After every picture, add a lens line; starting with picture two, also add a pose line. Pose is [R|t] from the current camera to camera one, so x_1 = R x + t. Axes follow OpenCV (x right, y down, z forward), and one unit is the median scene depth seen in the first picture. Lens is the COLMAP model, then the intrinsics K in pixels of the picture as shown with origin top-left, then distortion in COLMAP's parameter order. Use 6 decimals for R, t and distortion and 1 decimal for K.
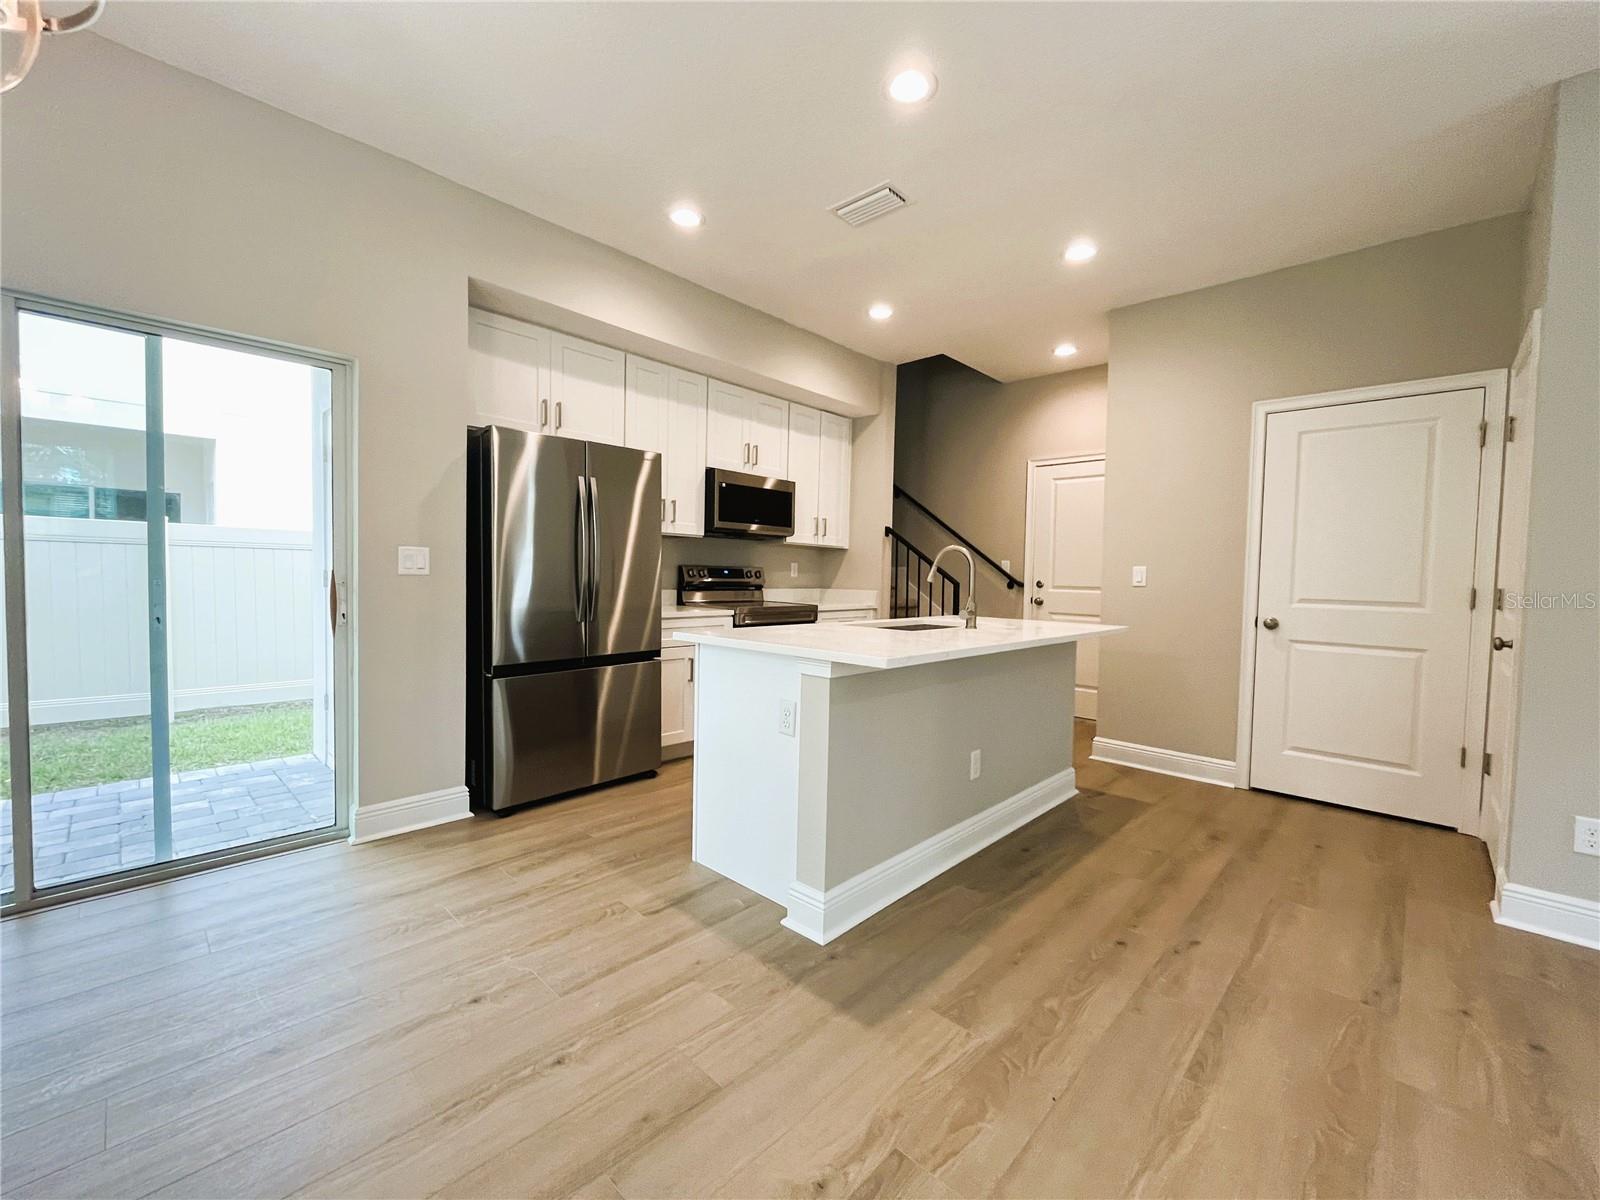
lens RADIAL K [[656.1, 0, 801.7], [0, 656.1, 595.3], [0, 0, 1]] dist [-0.004486, 0.001034]
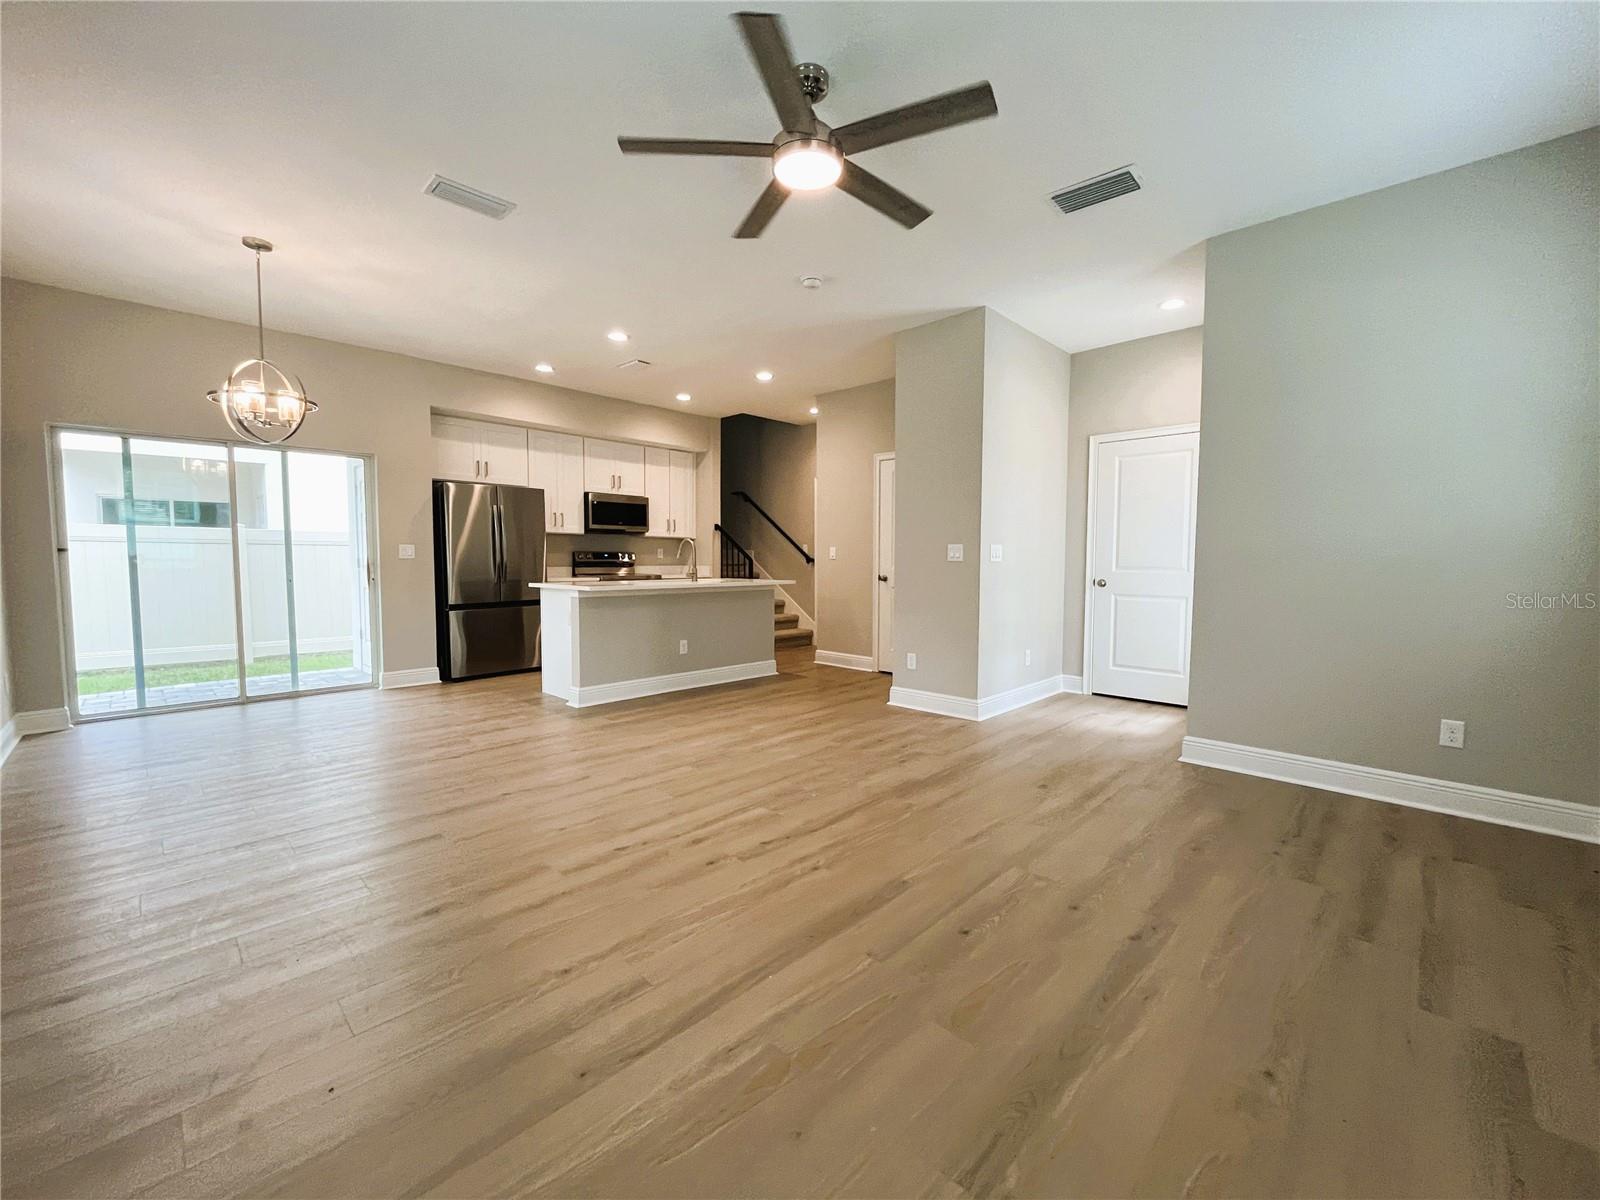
lens RADIAL K [[656.1, 0, 805.0], [0, 656.1, 597.1], [0, 0, 1]] dist [-0.004486, 0.001034]
pose [[0.999847, -0.016350, -0.006203, 0.413748], [0.016506, 0.999523, 0.026095, 0.035749], [0.005773, -0.026193, 0.999640, -0.650594]]
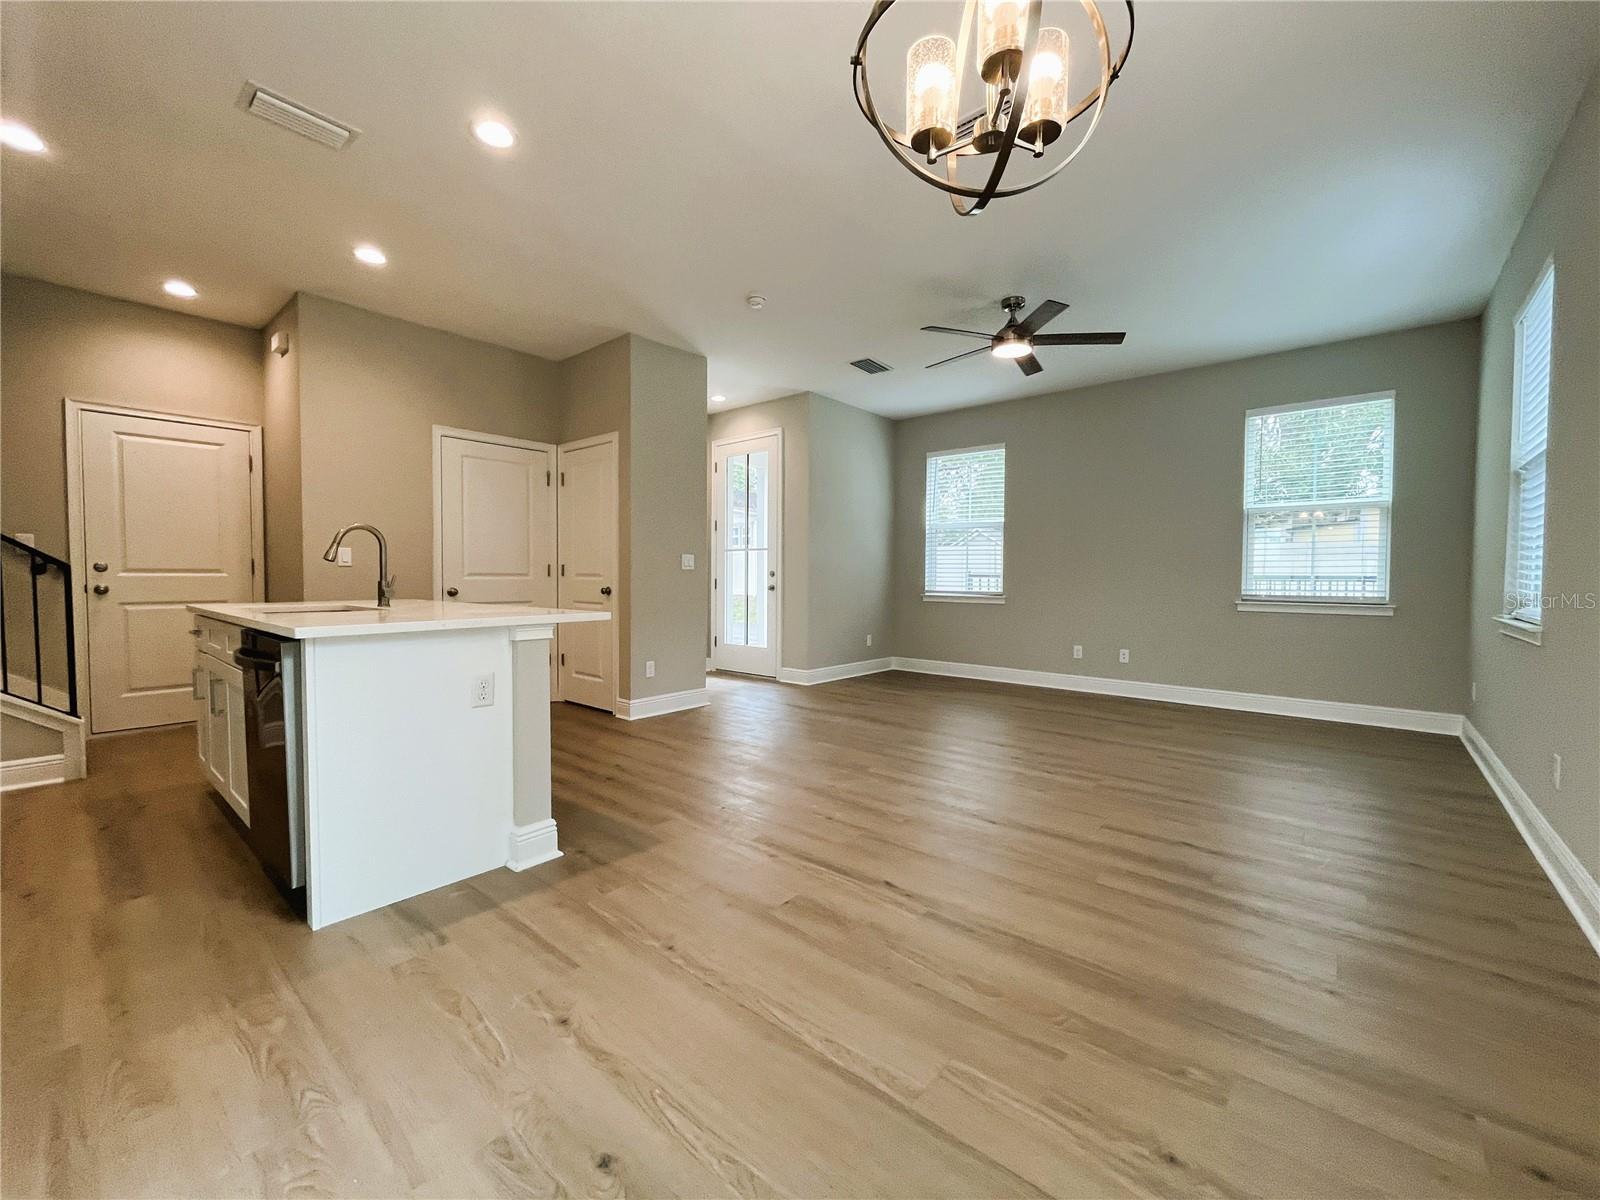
lens RADIAL K [[656.1, 0, 800.7], [0, 656.1, 596.6], [0, 0, 1]] dist [-0.004486, 0.001034]
pose [[-0.058061, -0.052872, 0.996912, -0.551880], [0.028611, 0.998098, 0.054601, -0.001079], [-0.997903, 0.031693, -0.056438, 0.283434]]
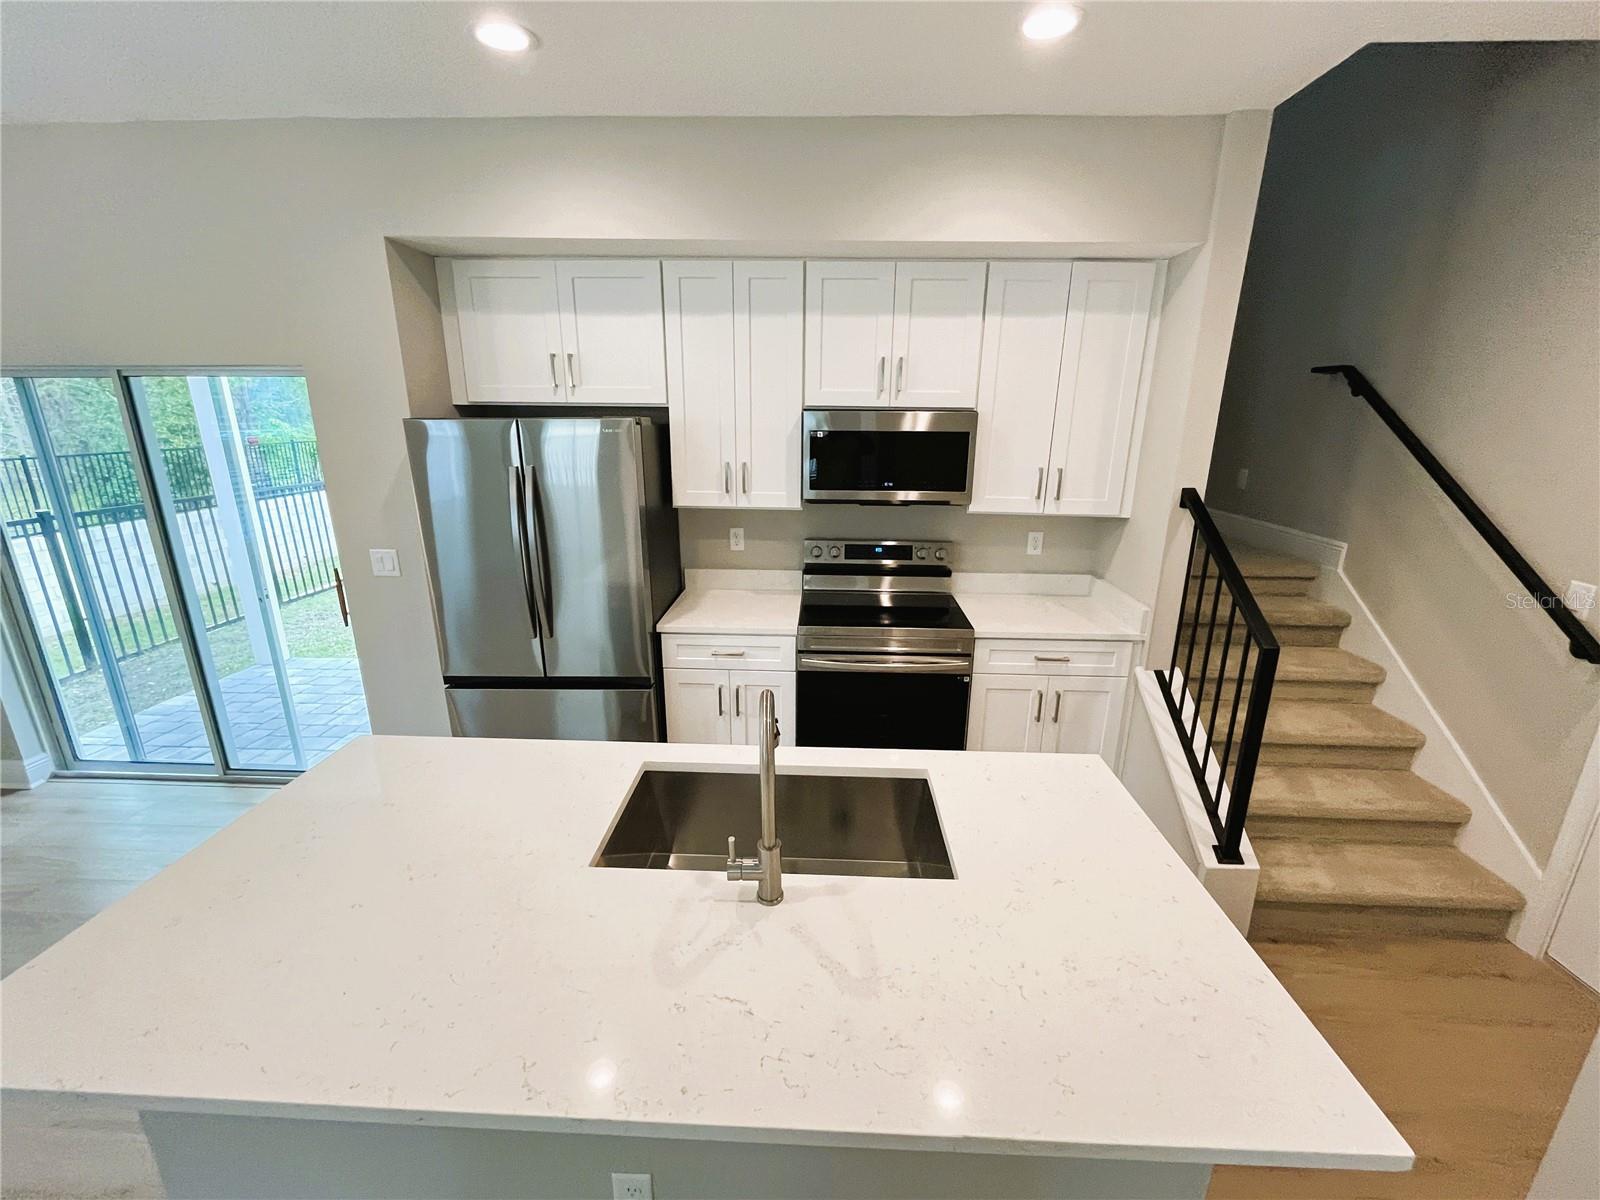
lens RADIAL K [[656.1, 0, 803.0], [0, 656.1, 596.8], [0, 0, 1]] dist [-0.004486, 0.001034]
pose [[0.663016, 0.186971, -0.724881, 0.374078], [-0.017426, 0.971900, 0.234747, -0.162424], [0.748403, -0.143009, 0.647643, 0.533035]]
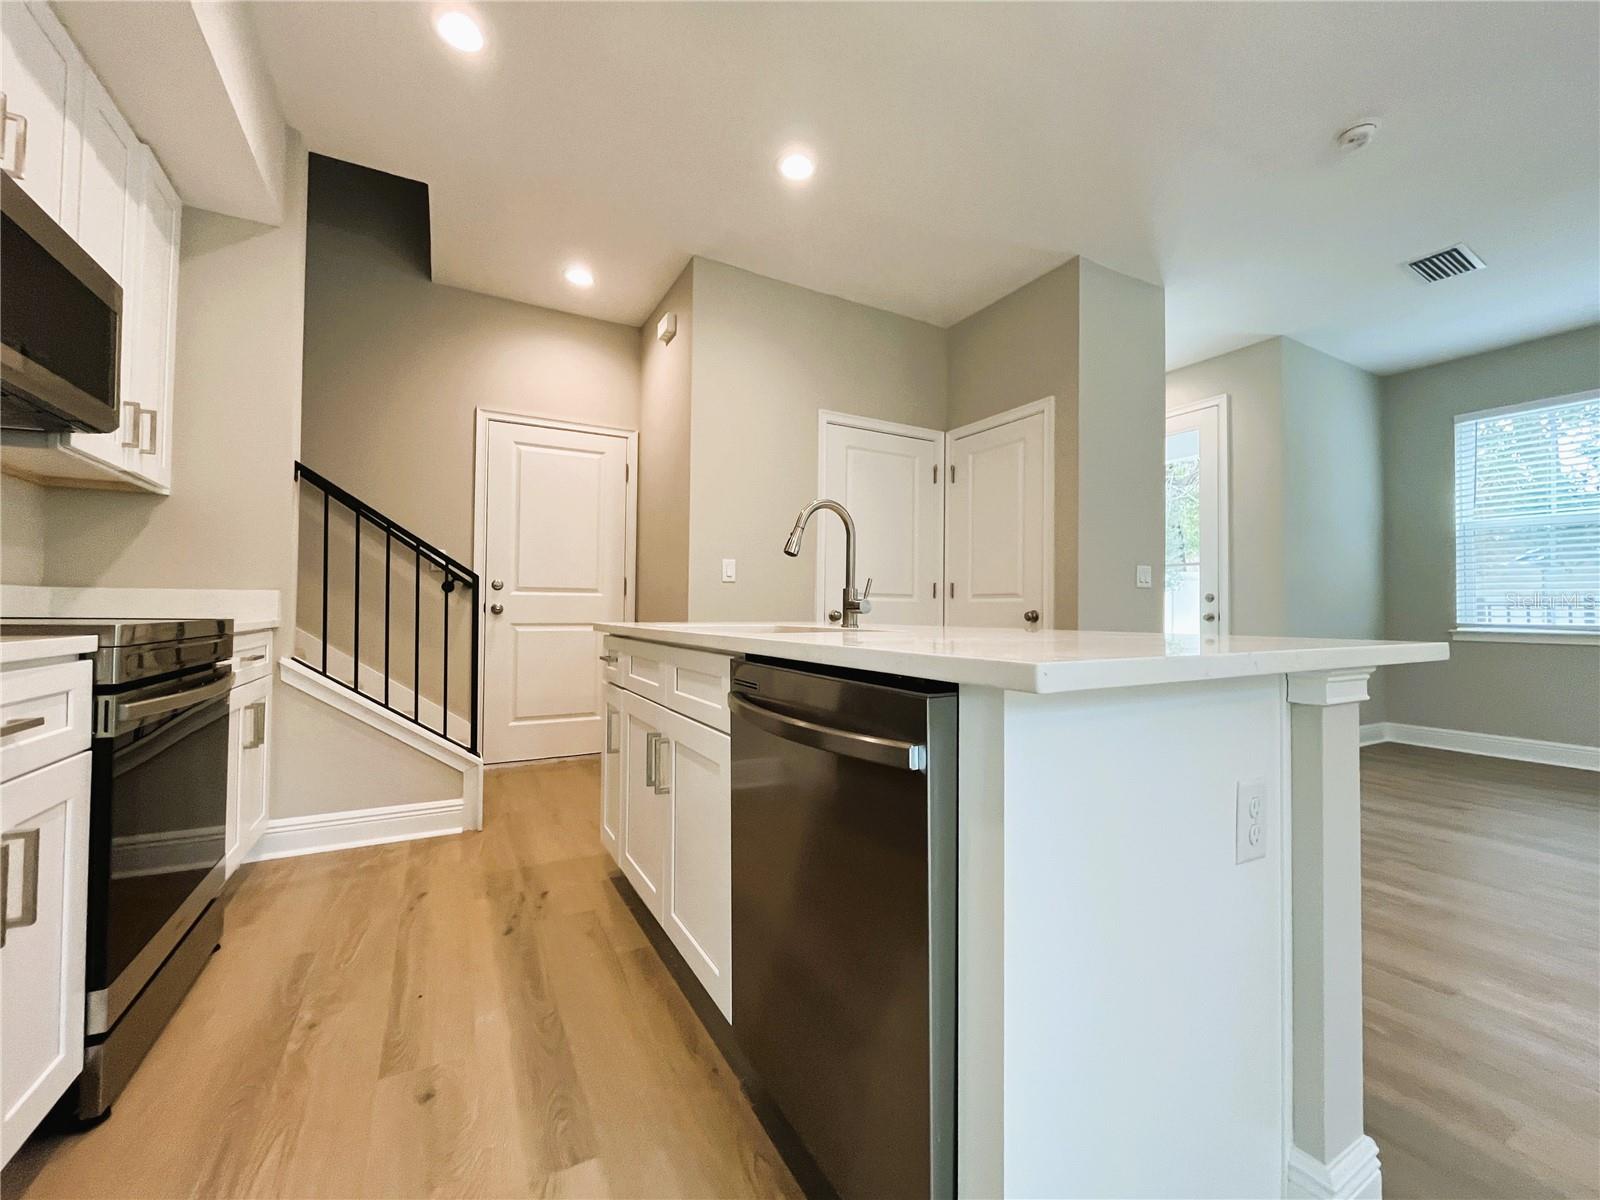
lens RADIAL K [[656.1, 0, 797.3], [0, 656.1, 595.2], [0, 0, 1]] dist [-0.004486, 0.001034]
pose [[0.300112, 0.004629, 0.953893, -0.271828], [0.030250, 0.999439, -0.014367, 0.017858], [-0.953424, 0.033167, 0.299803, 0.587876]]
